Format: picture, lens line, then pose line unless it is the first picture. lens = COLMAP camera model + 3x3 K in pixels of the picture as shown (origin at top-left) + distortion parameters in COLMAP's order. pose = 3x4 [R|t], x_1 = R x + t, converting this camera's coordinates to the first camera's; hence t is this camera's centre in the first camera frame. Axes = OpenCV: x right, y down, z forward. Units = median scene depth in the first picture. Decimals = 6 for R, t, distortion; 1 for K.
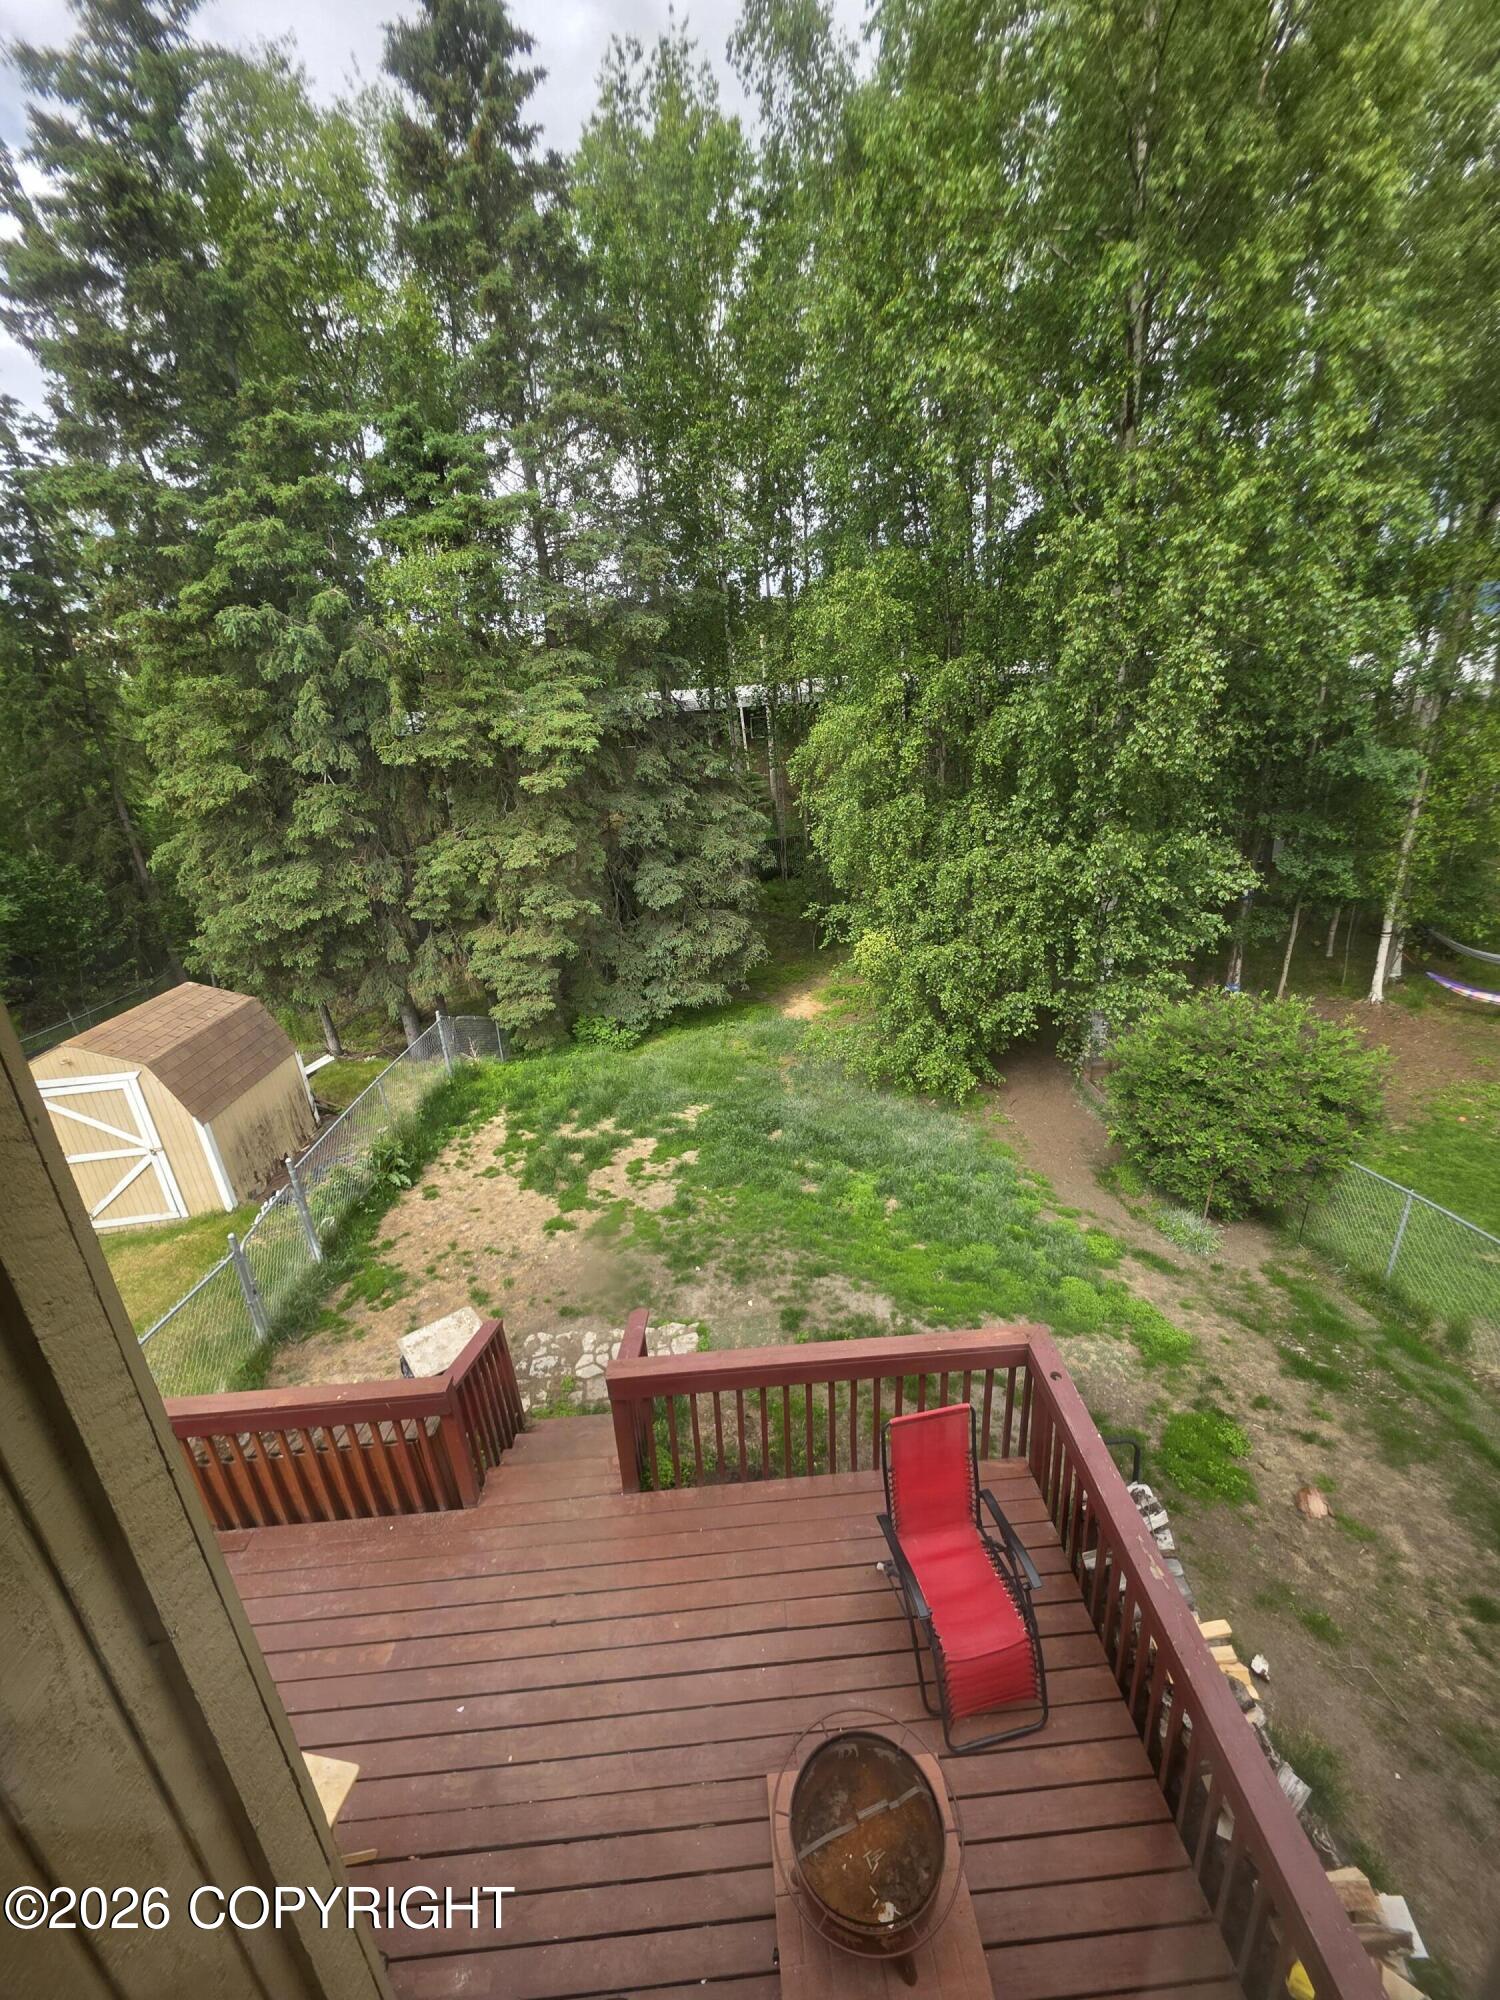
lens RADIAL K [[797.1, 0, 749.6], [0, 797.1, 994.7], [0, 0, 1]] dist [0.005023, -0.000504]
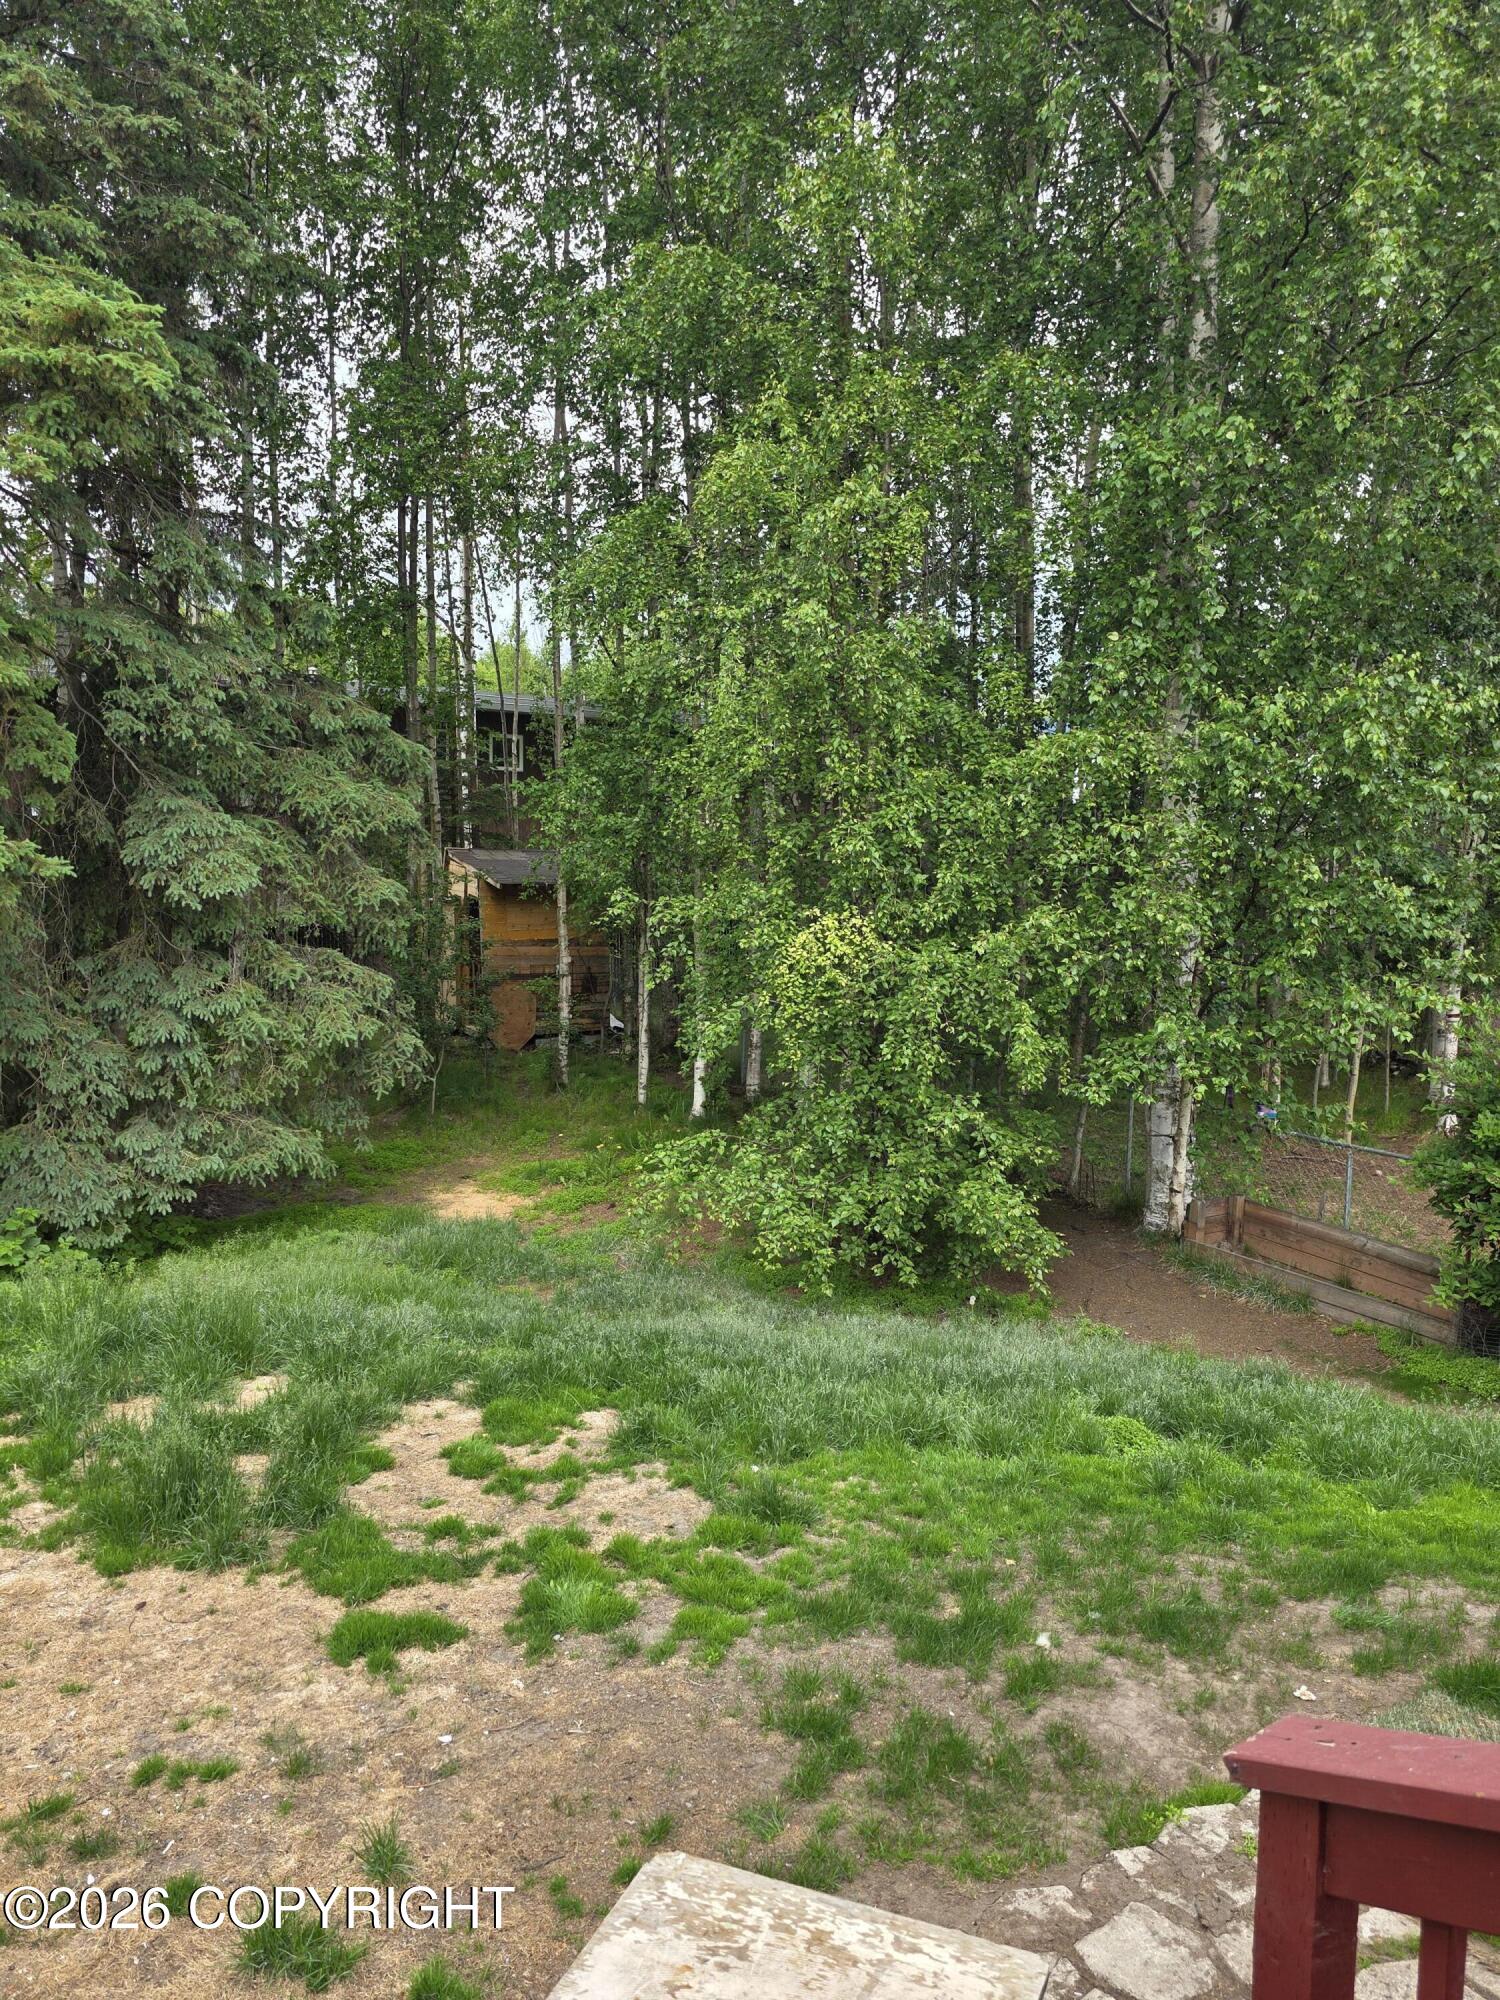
lens RADIAL K [[1440.5, 0, 750.0], [0, 1440.5, 1000.0], [0, 0, 1]] dist [0.045928, 0.000274]
pose [[0.868503, 0.044115, 0.493717, -0.227081], [0.085308, 0.967867, -0.236549, 0.125180], [-0.488288, 0.247562, 0.836832, 0.292123]]
